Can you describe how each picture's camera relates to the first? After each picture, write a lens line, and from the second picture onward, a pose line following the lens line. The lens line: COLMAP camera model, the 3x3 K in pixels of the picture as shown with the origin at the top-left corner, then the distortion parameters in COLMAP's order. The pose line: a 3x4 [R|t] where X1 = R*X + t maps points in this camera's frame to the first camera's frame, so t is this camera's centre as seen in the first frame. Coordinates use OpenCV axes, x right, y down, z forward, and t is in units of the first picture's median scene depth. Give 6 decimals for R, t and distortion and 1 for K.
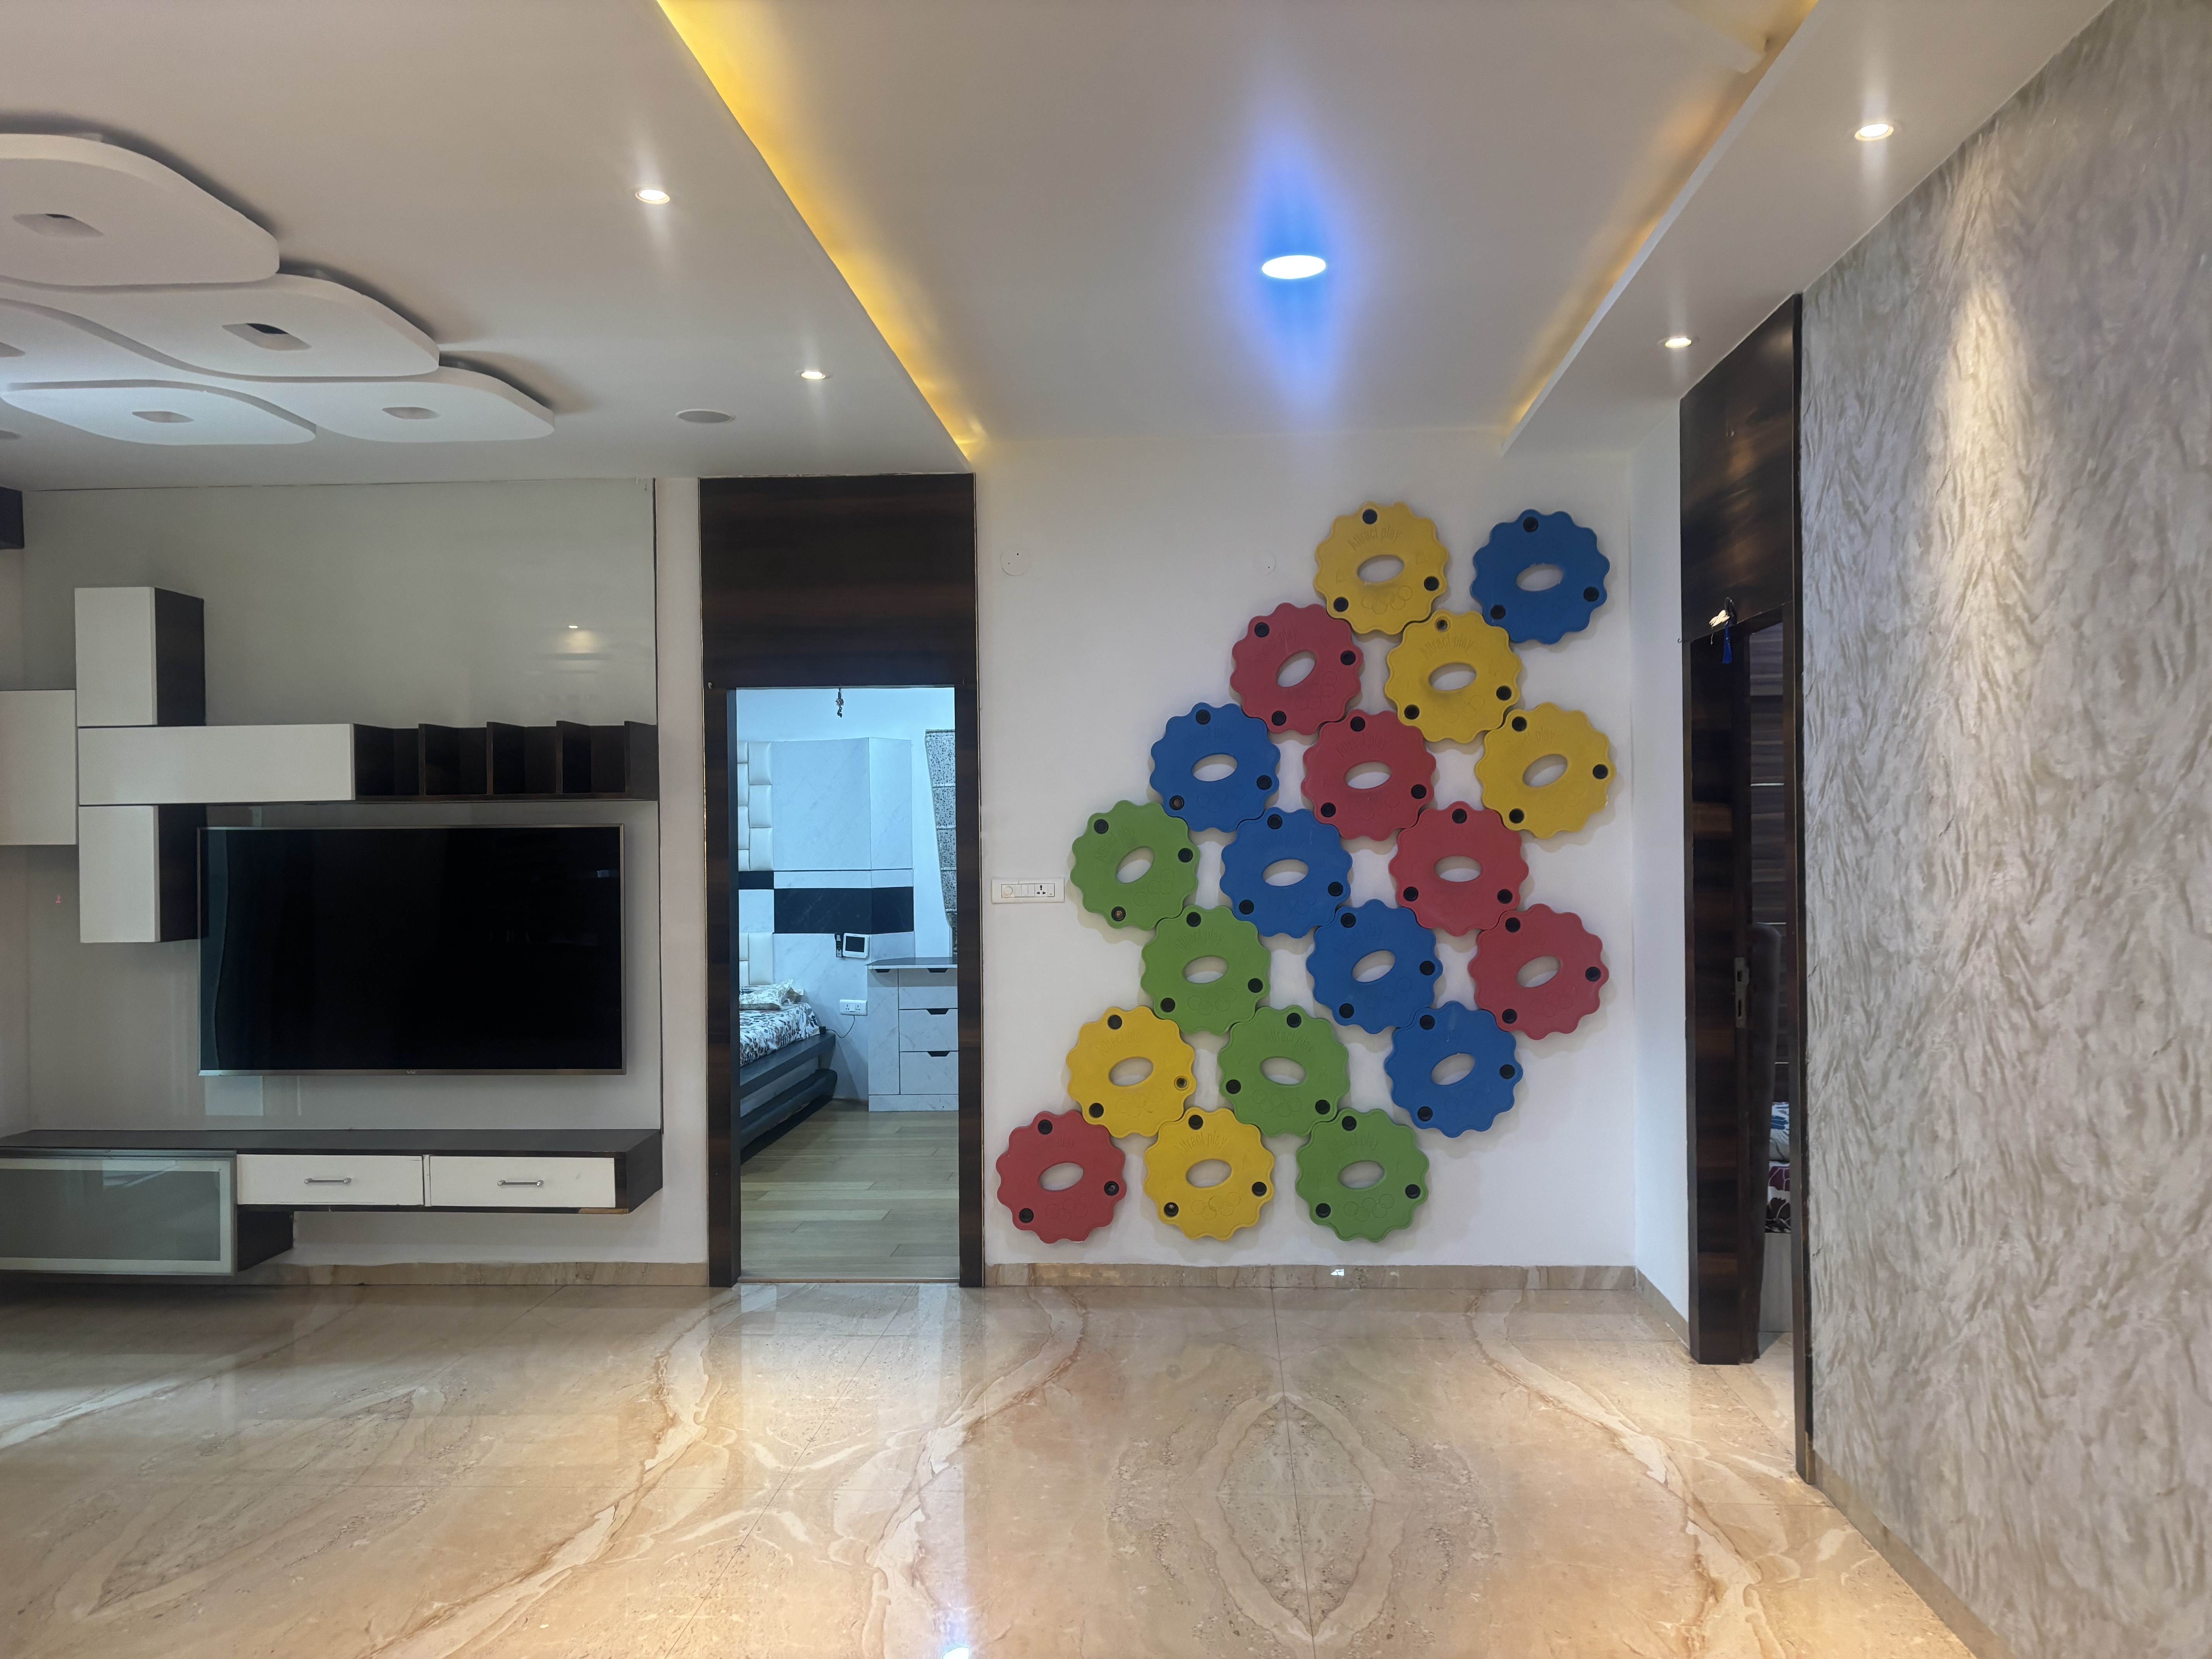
lens RADIAL K [[1677.1, 0, 1112.3], [0, 1677.1, 830.0], [0, 0, 1]] dist [0.035046, 0.004177]
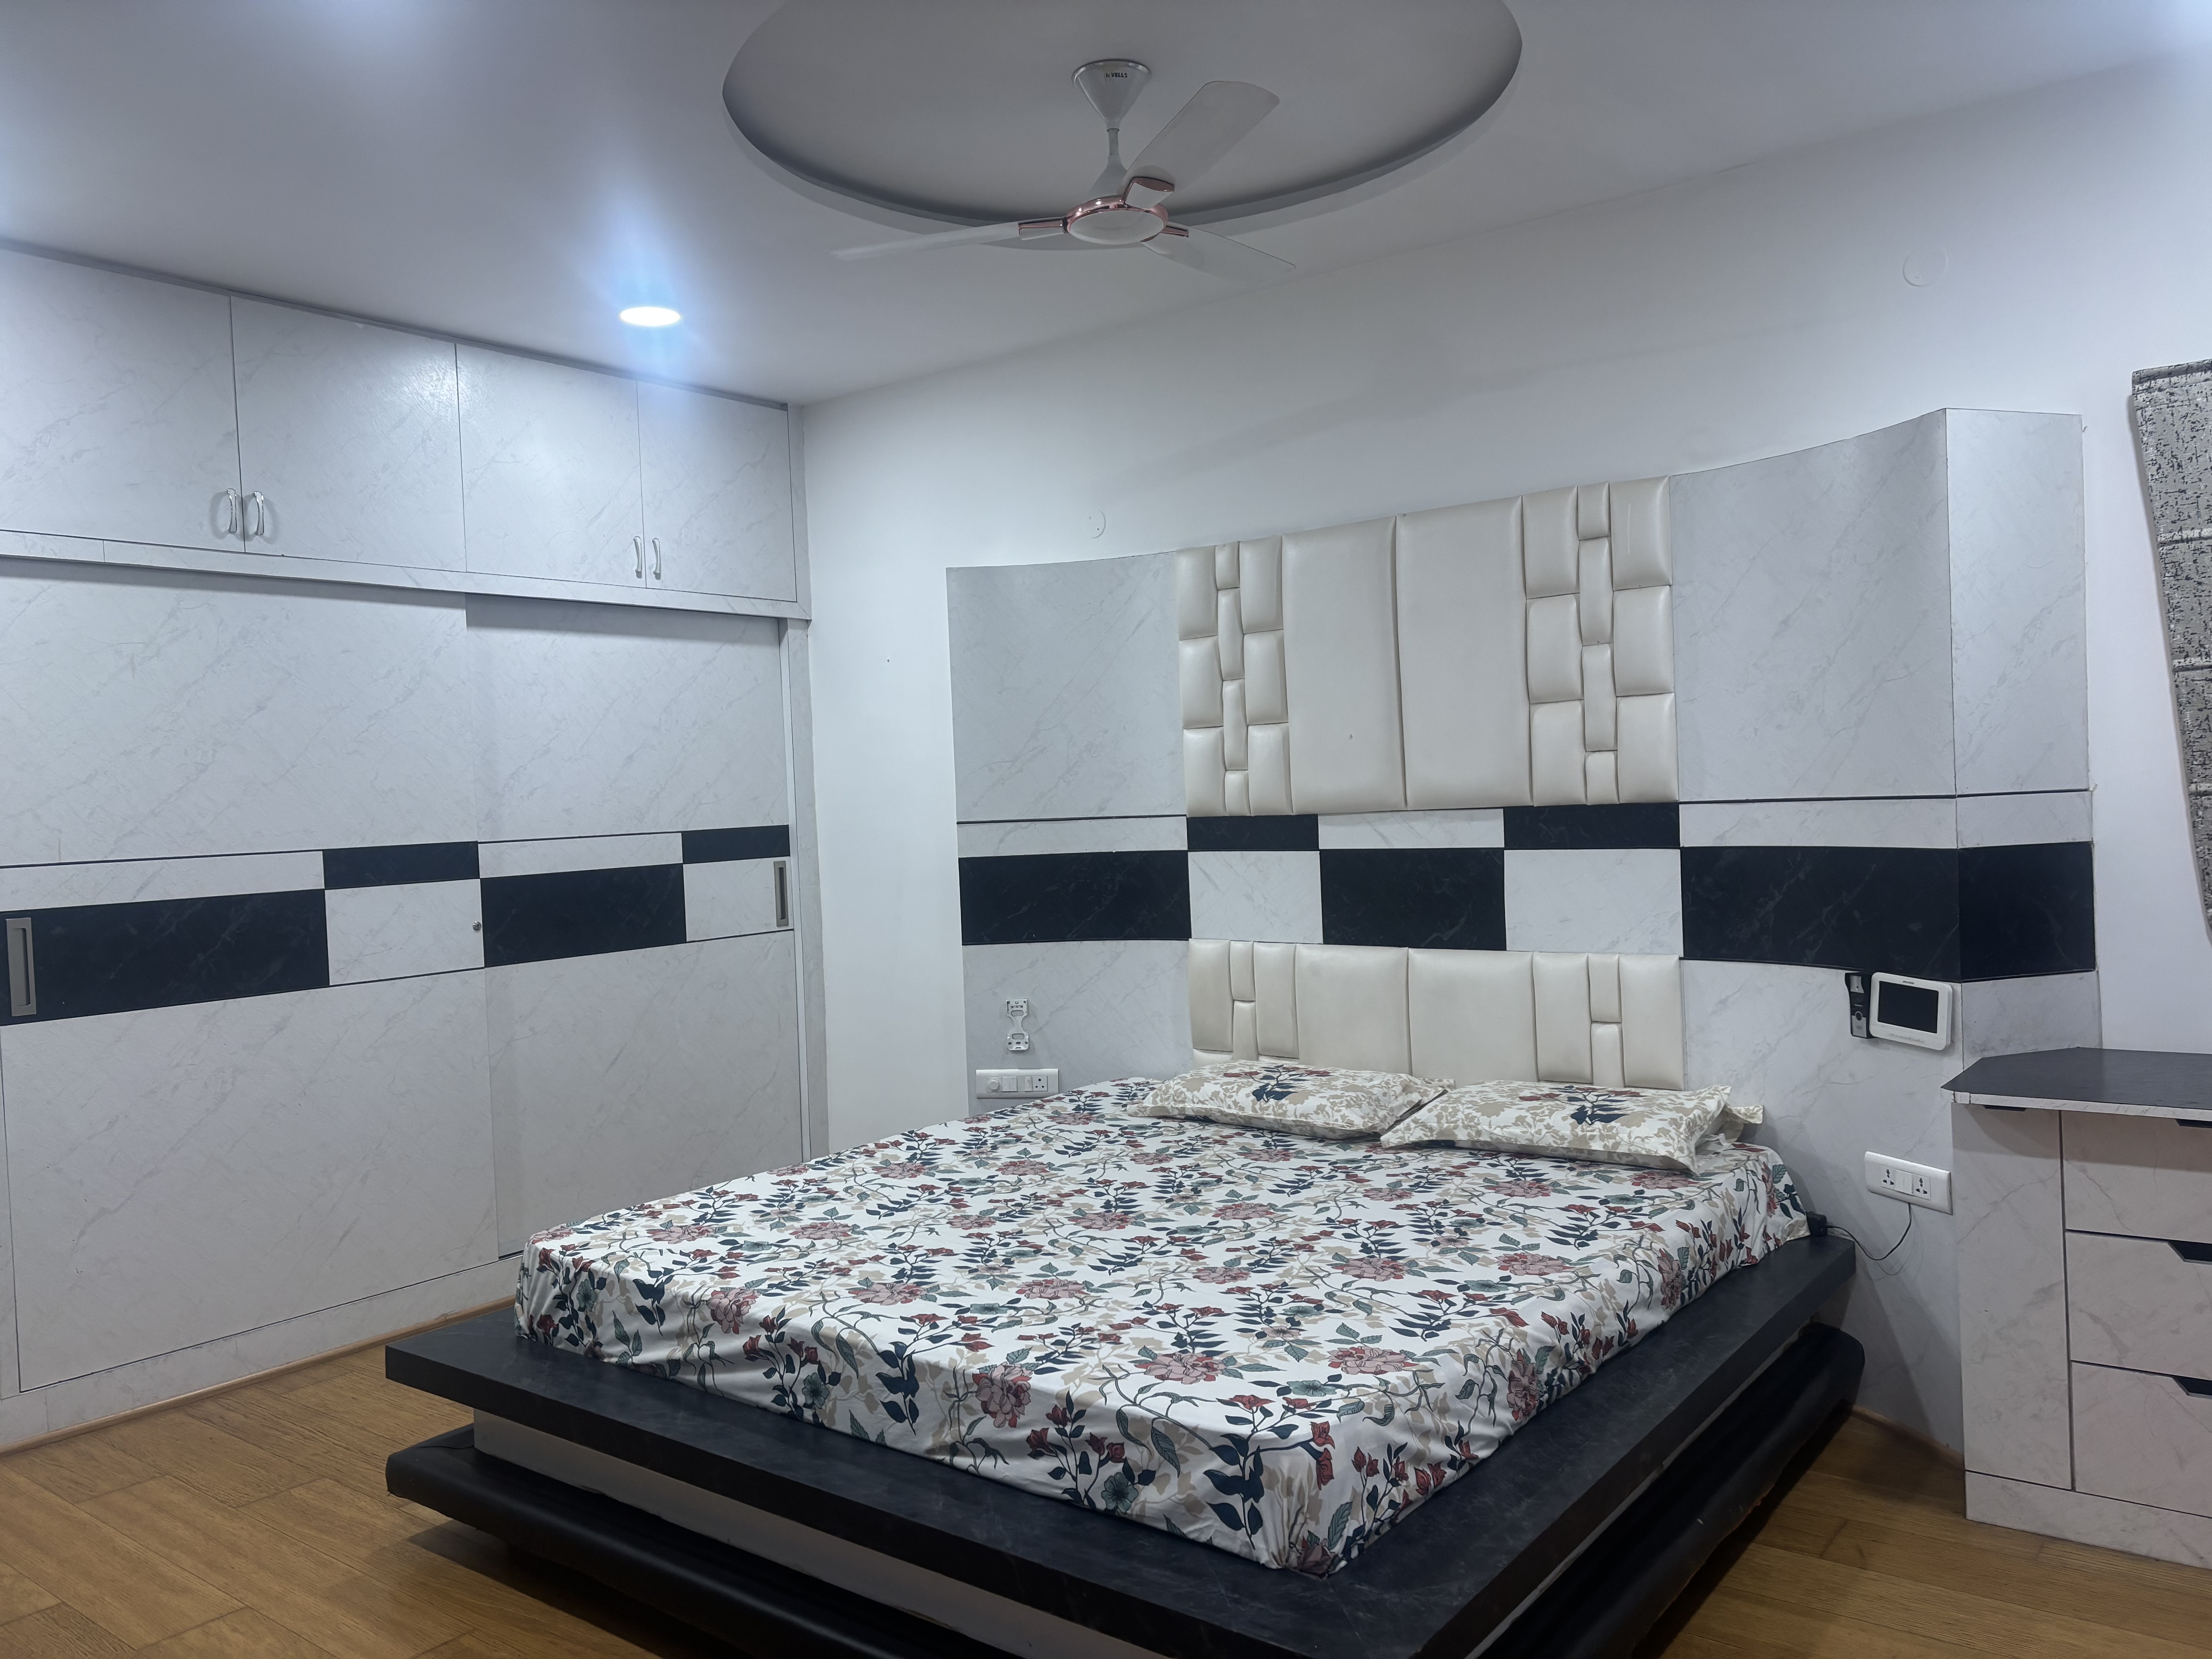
lens RADIAL K [[1677.1, 0, 1117.8], [0, 1677.1, 826.6], [0, 0, 1]] dist [0.035046, 0.004177]
pose [[0.831159, -0.006603, -0.555995, -0.092204], [0.033028, 0.998750, 0.037513, 0.011128], [0.555053, -0.049543, 0.830339, 0.606329]]
